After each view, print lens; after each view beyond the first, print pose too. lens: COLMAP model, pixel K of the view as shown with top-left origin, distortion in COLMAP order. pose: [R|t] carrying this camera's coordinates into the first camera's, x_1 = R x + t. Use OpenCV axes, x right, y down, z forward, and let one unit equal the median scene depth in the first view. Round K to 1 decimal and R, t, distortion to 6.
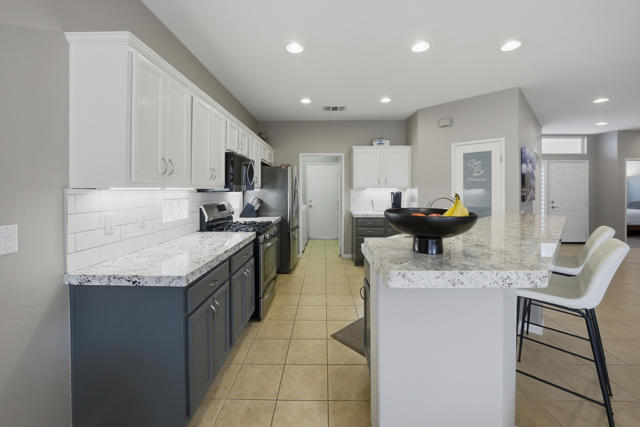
lens RADIAL K [[249.5, 0, 317.7], [0, 249.5, 192.9], [0, 0, 1]] dist [0.000917, 0.000056]
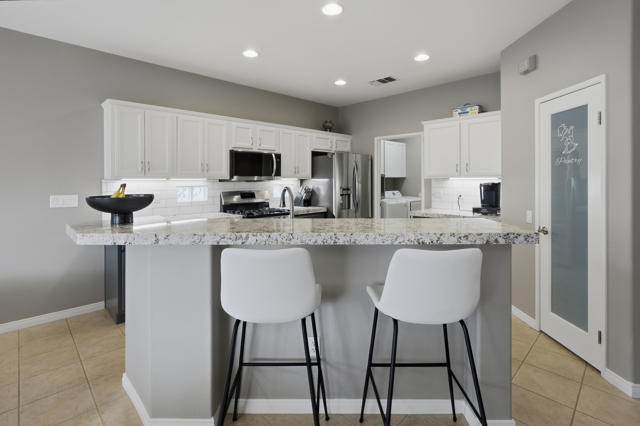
lens RADIAL K [[298.9, 0, 318.1], [0, 298.9, 181.4], [0, 0, 1]] dist [-0.003150, 0.000375]
pose [[0.717844, 0.004008, -0.696192, 0.686402], [-0.008394, 0.999961, -0.002899, -0.002866], [0.696153, 0.007925, 0.717850, 0.164490]]
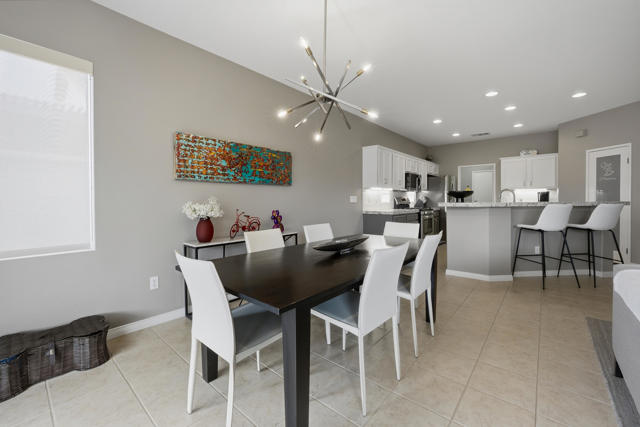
lens RADIAL K [[248.7, 0, 319.4], [0, 248.7, 198.3], [0, 0, 1]] dist [-0.020053, -0.000001]
pose [[0.760622, -0.002192, -0.649191, 0.325538], [-0.006896, 0.999911, -0.011457, 0.064292], [0.649158, 0.013191, 0.760539, -0.794068]]
